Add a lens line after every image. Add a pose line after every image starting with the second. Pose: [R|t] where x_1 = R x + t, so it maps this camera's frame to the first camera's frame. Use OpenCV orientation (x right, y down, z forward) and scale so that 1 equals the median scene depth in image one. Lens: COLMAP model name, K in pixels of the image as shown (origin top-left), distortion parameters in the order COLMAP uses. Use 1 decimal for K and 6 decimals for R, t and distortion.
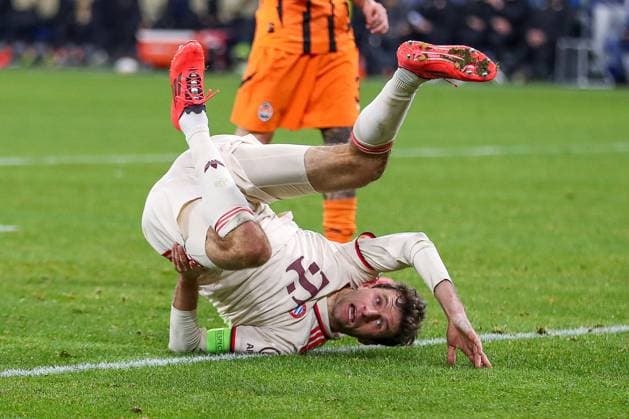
lens RADIAL K [[1865.8, 0, 314.7], [0, 1865.8, 207.9], [0, 0, 1]] dist [-0.106688, 0.000000]
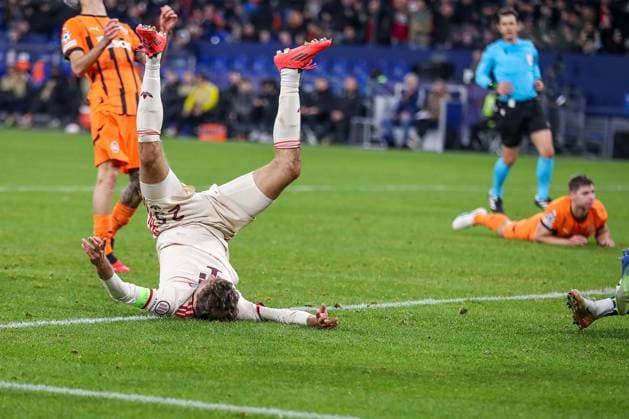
lens RADIAL K [[1865.8, 0, 314.5], [0, 1865.8, 209.9], [0, 0, 1]] dist [-0.106688, 0.000000]
pose [[0.995728, 0.019830, 0.090175, -0.038156], [-0.018278, 0.999671, -0.018004, 0.014860], [-0.090503, 0.016278, 0.995763, -0.543844]]
